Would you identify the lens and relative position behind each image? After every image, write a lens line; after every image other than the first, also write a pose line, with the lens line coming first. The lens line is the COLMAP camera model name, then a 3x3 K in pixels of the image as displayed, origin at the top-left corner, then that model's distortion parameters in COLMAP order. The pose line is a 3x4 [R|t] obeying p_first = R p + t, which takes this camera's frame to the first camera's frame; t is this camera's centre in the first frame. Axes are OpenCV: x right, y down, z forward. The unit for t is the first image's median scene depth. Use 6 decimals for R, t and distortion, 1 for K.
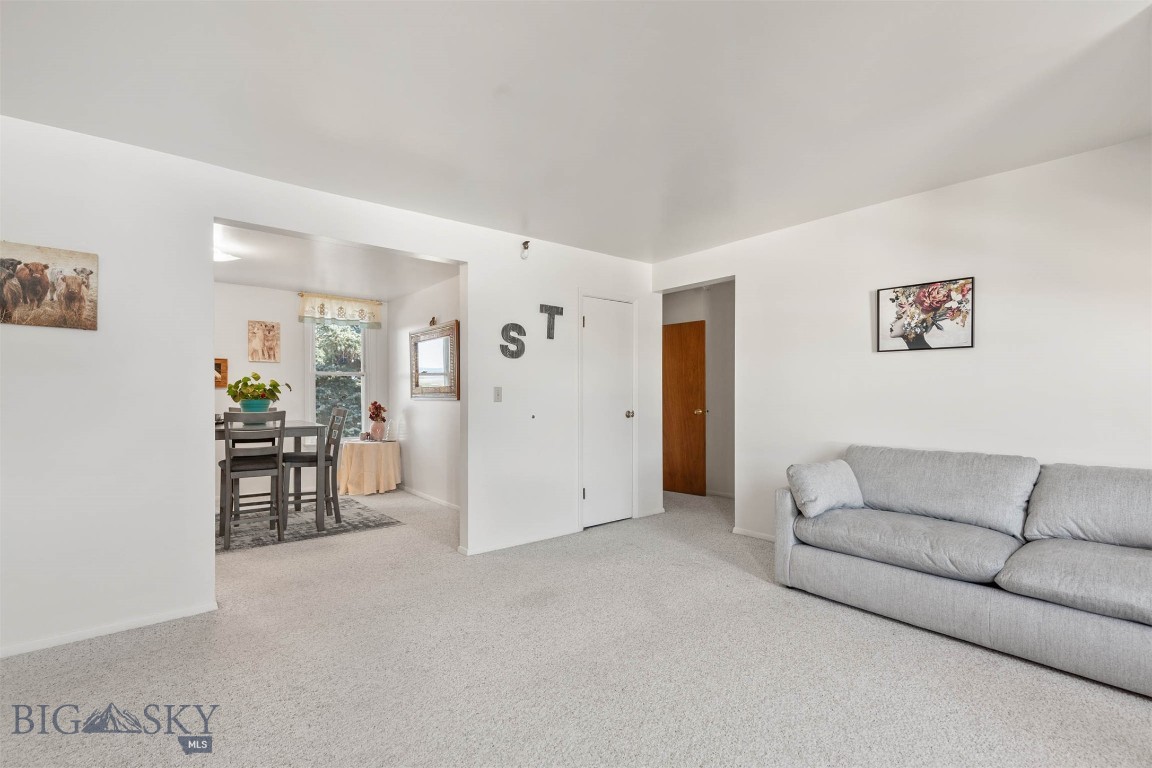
lens RADIAL K [[522.8, 0, 576.1], [0, 522.8, 392.8], [0, 0, 1]] dist [0.010696, -0.002656]
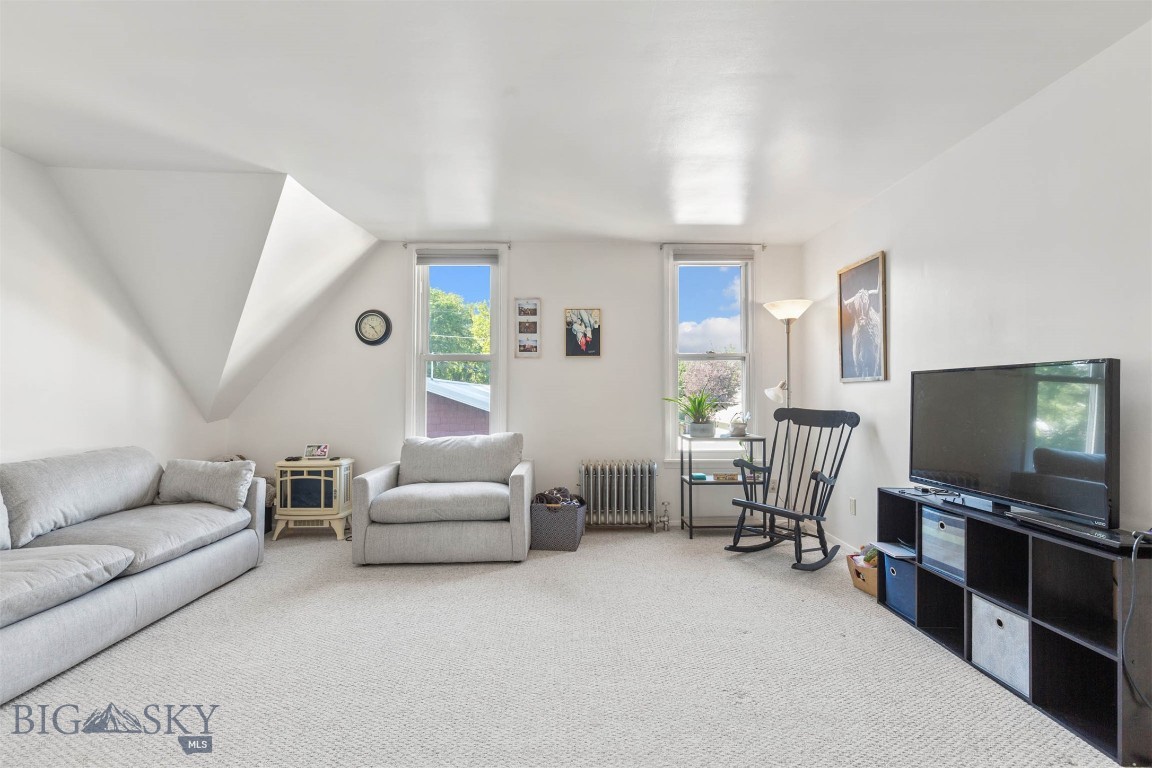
lens RADIAL K [[522.8, 0, 576.3], [0, 522.8, 382.9], [0, 0, 1]] dist [0.010696, -0.002656]
pose [[-0.773211, 0.015741, 0.633954, -0.392721], [-0.000613, 0.999673, -0.025570, 0.009664], [-0.634149, -0.020160, -0.772948, 0.877789]]
